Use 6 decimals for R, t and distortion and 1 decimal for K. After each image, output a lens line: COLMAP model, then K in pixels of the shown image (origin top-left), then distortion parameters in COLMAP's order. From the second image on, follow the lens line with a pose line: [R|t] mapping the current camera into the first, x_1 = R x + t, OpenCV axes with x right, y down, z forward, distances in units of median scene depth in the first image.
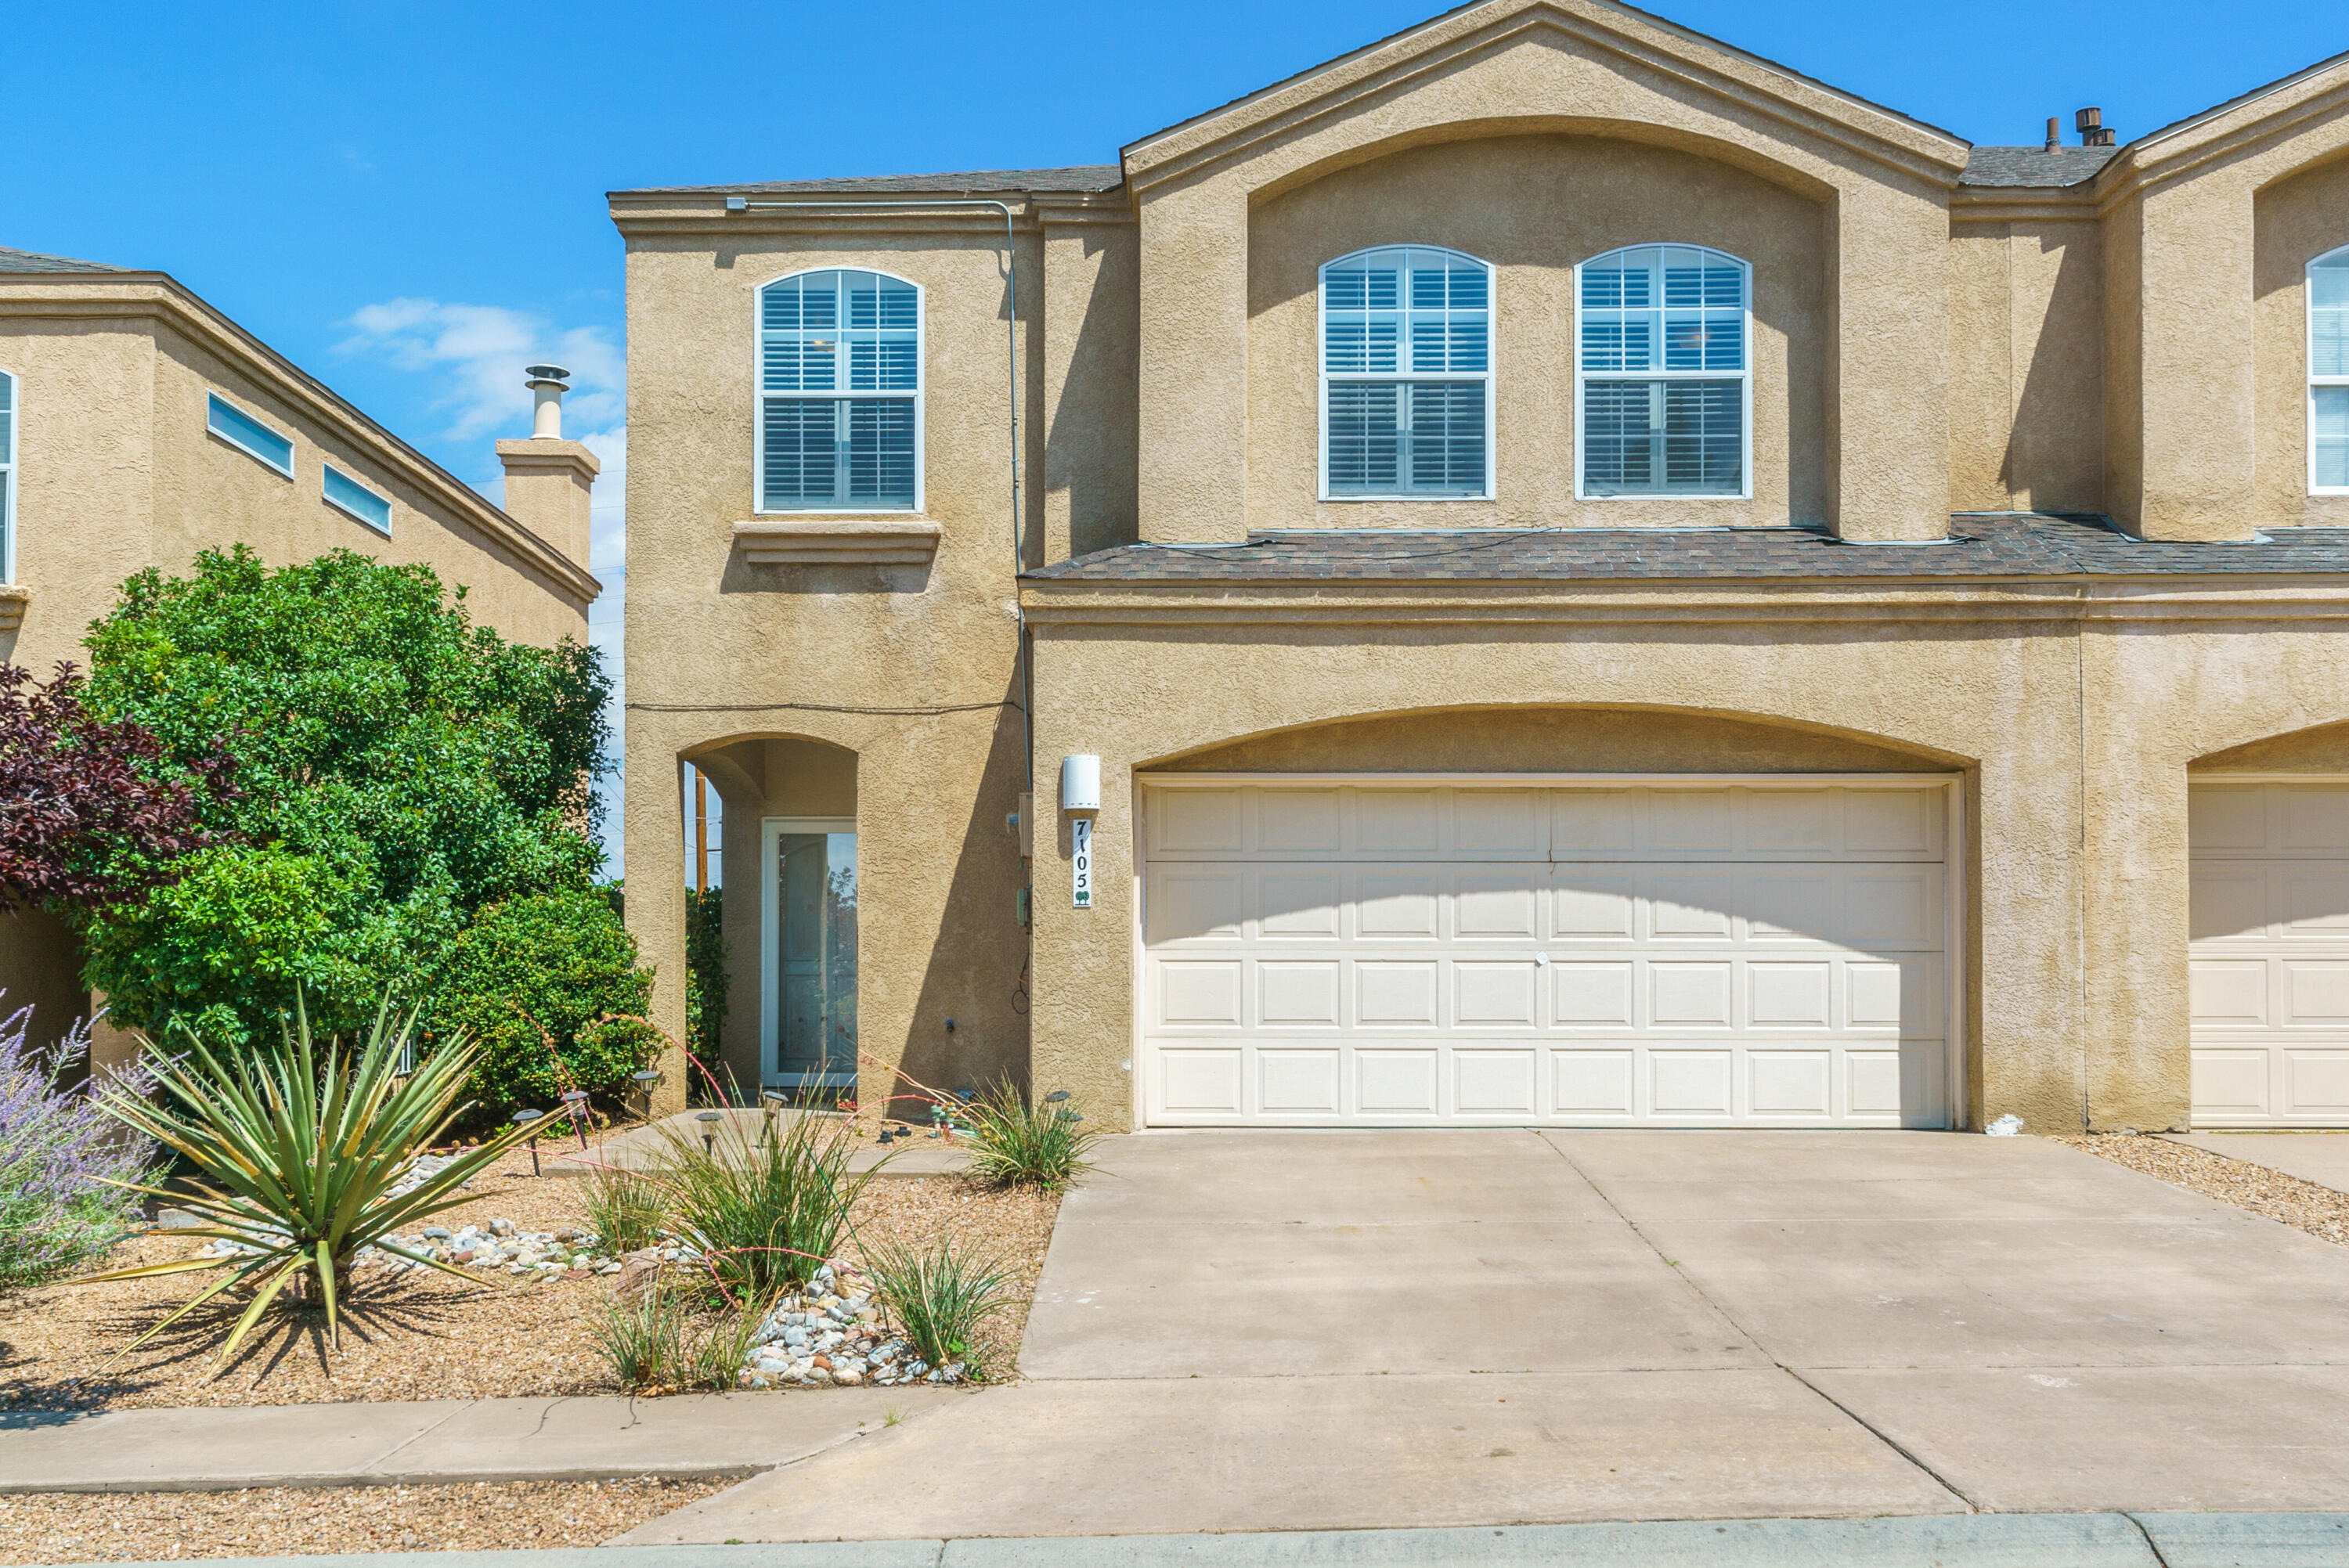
lens RADIAL K [[2379.2, 0, 1186.6], [0, 2379.2, 956.0], [0, 0, 1]] dist [0.011350, -0.002313]
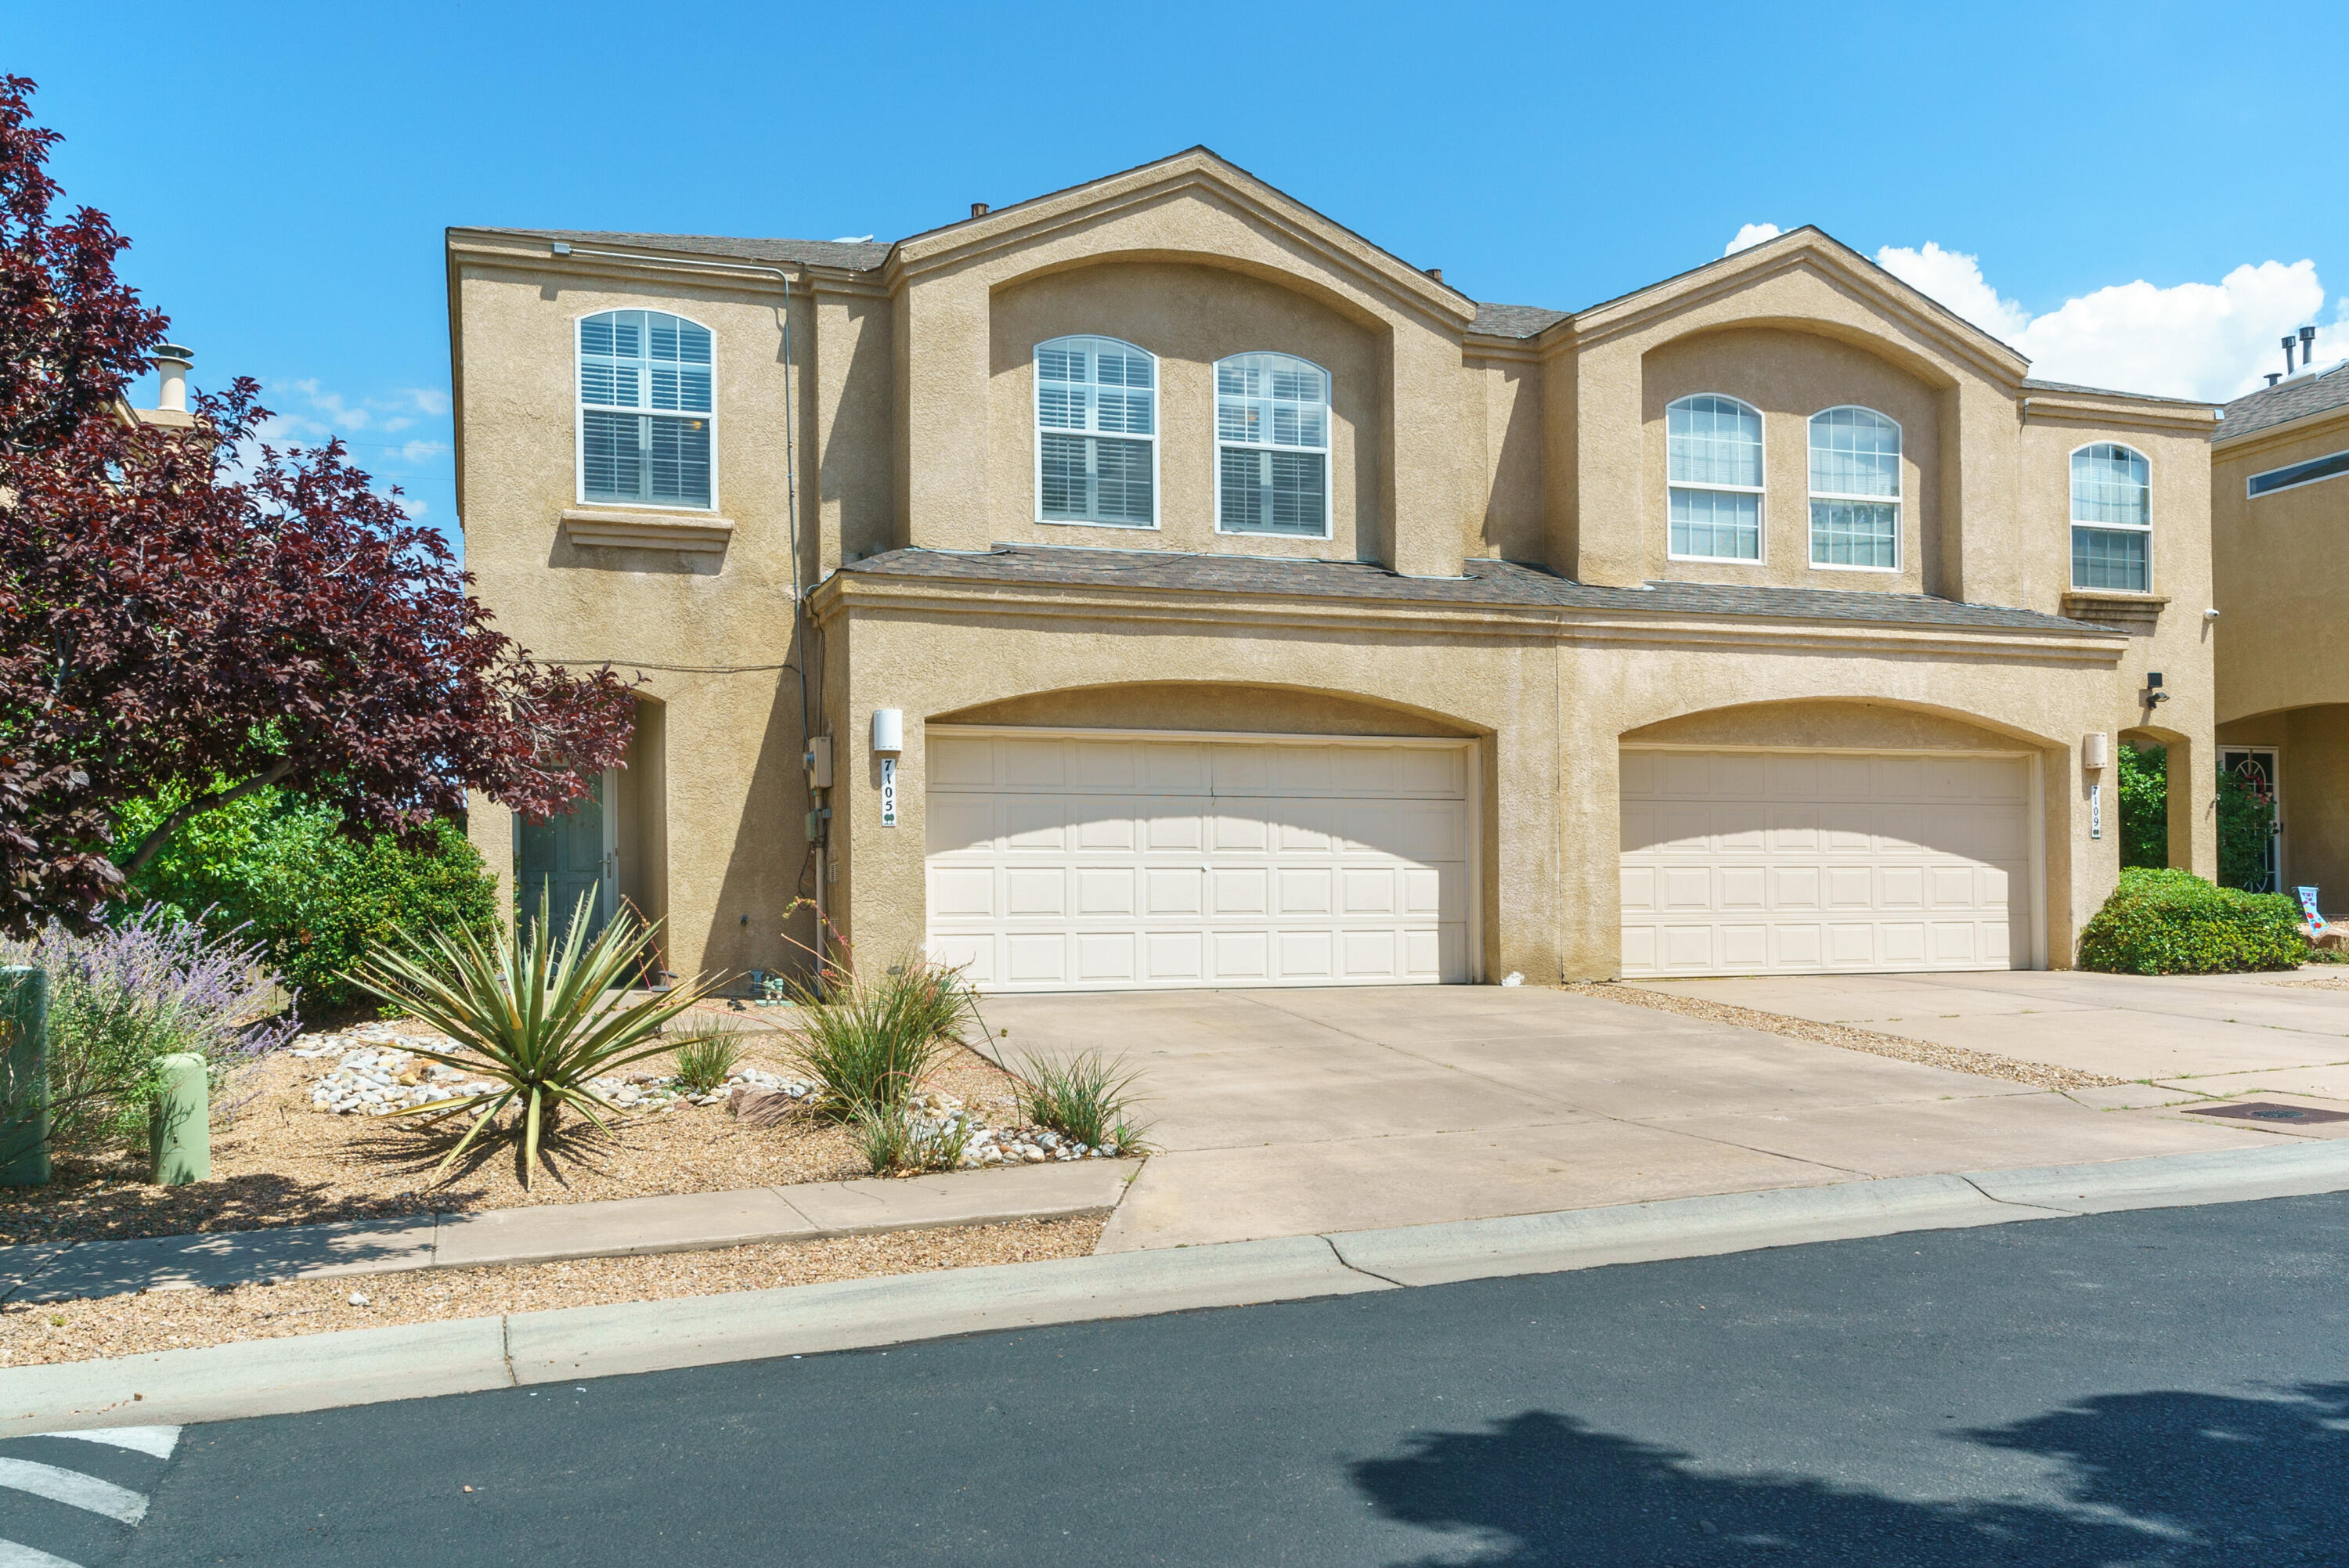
lens RADIAL K [[1948.9, 0, 1168.4], [0, 1948.9, 903.4], [0, 0, 1]] dist [0.004394, 0.005619]
pose [[0.938871, -0.006174, 0.344215, -0.255826], [0.001983, 0.999920, 0.012525, 0.008305], [-0.344264, -0.011077, 0.938807, -0.051805]]
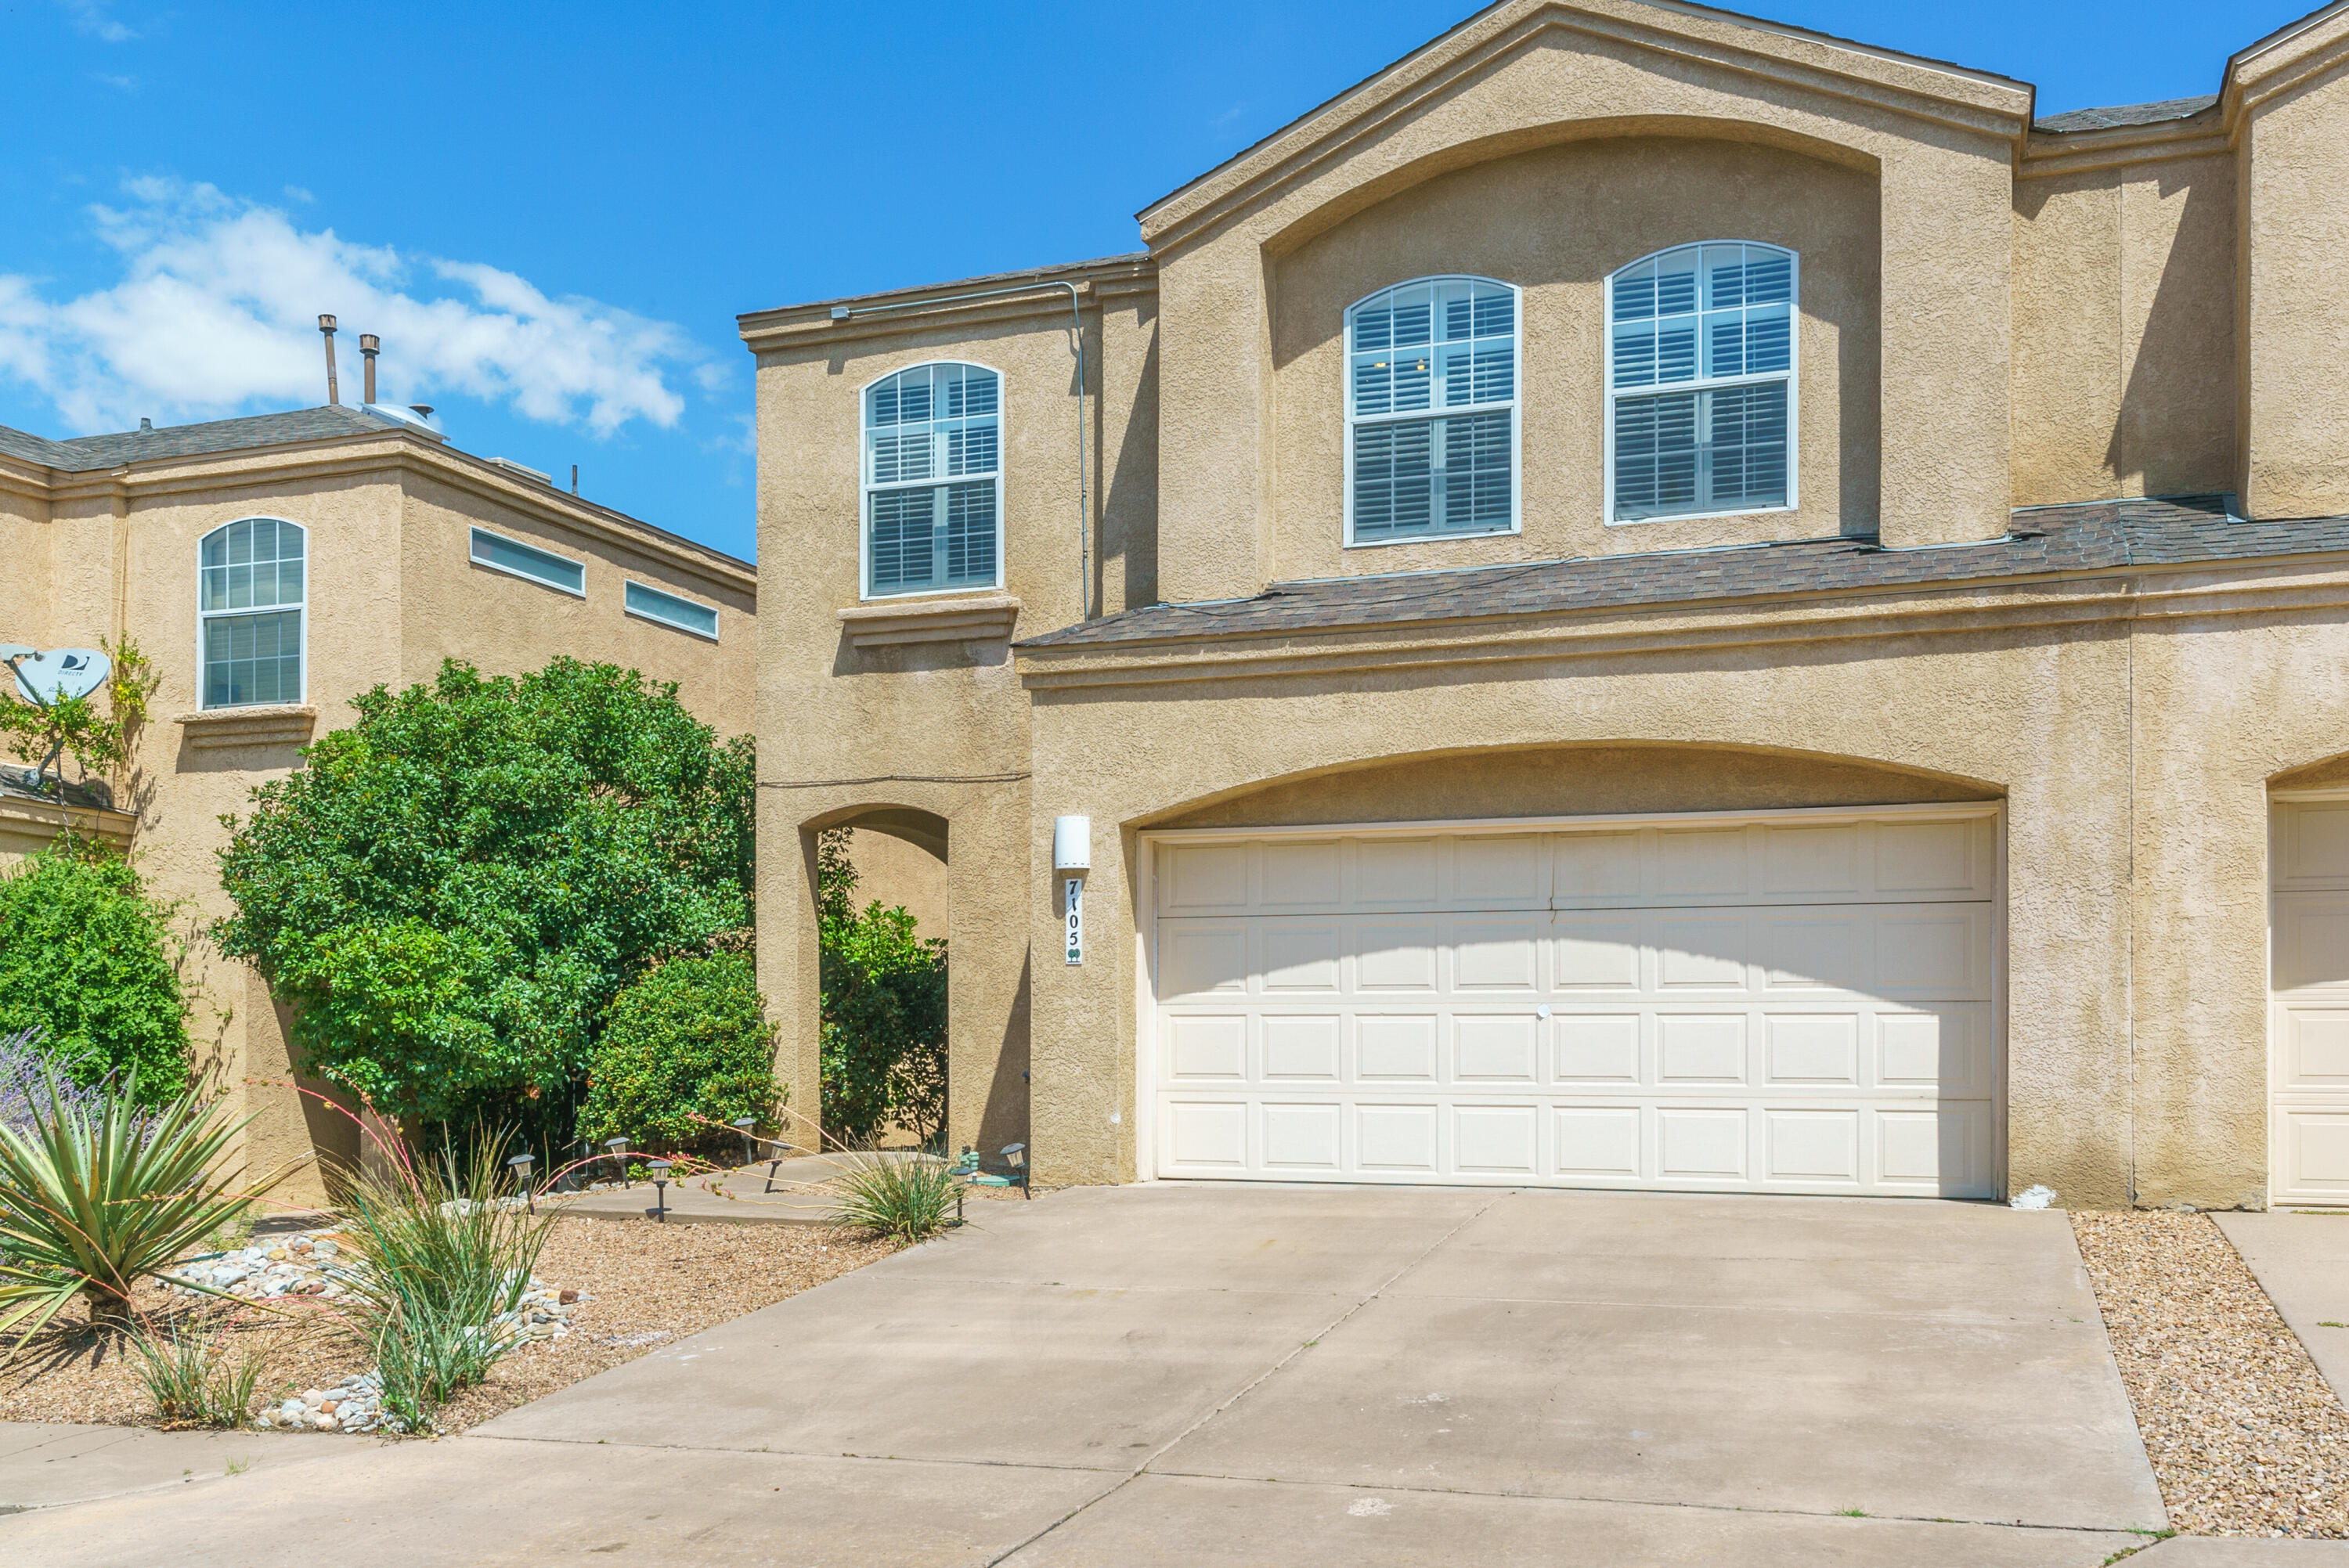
lens RADIAL K [[2198.5, 0, 1168.0], [0, 2198.5, 1036.6], [0, 0, 1]] dist [0.006028, 0.001434]
pose [[0.939583, -0.001656, -0.342317, 0.304745], [0.008286, 0.999805, 0.017907, -0.005756], [0.342221, -0.019662, 0.939414, 0.116401]]
